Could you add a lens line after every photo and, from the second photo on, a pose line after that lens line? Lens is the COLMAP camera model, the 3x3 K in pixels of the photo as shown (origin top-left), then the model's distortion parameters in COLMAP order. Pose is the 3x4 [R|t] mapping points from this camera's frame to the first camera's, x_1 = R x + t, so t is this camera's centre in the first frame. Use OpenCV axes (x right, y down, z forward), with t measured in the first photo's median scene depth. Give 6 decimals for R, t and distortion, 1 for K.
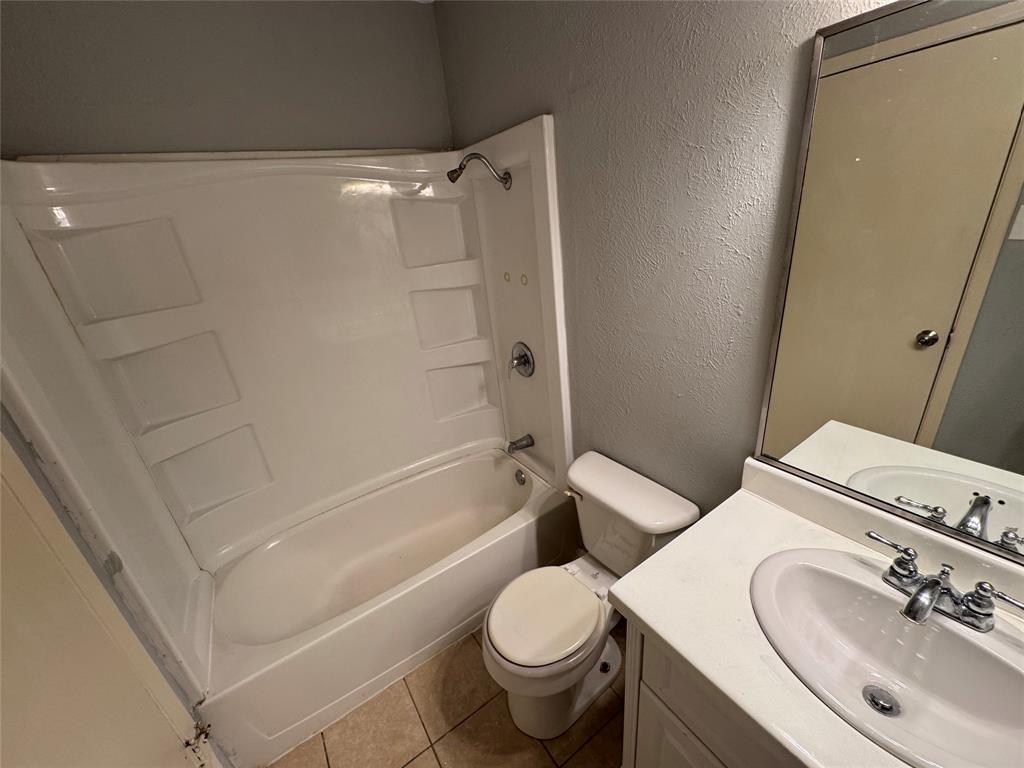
lens RADIAL K [[409.3, 0, 512.0], [0, 409.3, 384.0], [0, 0, 1]] dist [-0.002961, 0.000402]
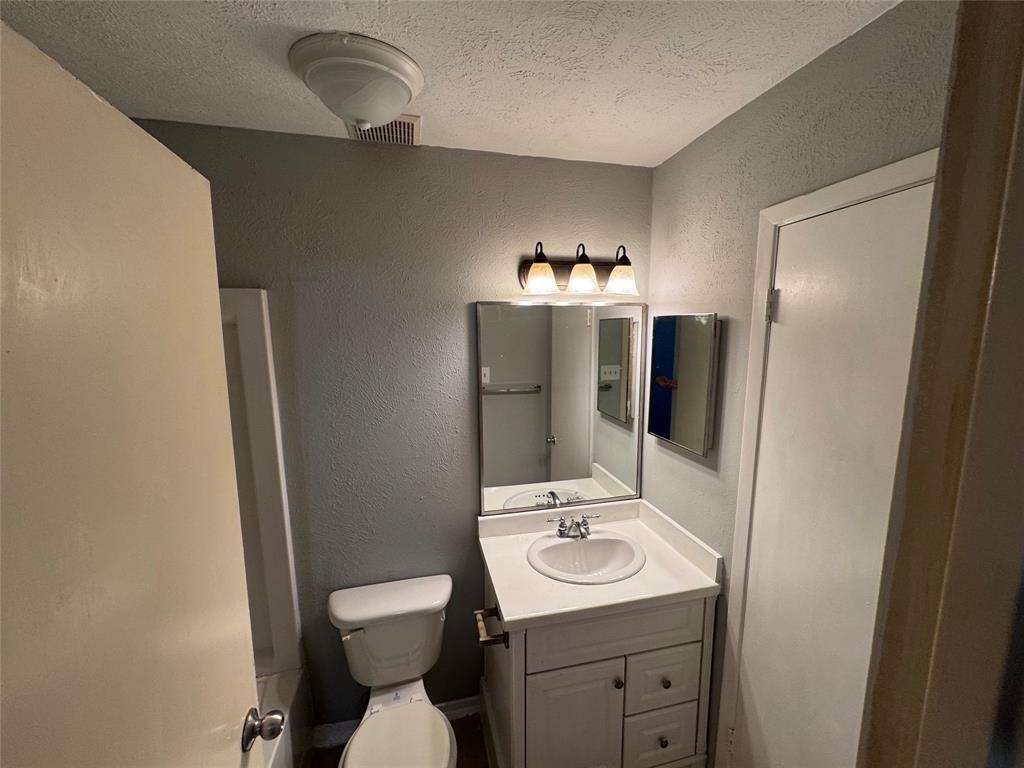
lens RADIAL K [[409.3, 0, 510.3], [0, 409.3, 390.7], [0, 0, 1]] dist [-0.002961, 0.000402]
pose [[0.365150, -0.032732, 0.930373, -1.030243], [0.332068, 0.938222, -0.097321, -0.106155], [-0.869711, 0.344484, 0.353461, 0.182806]]
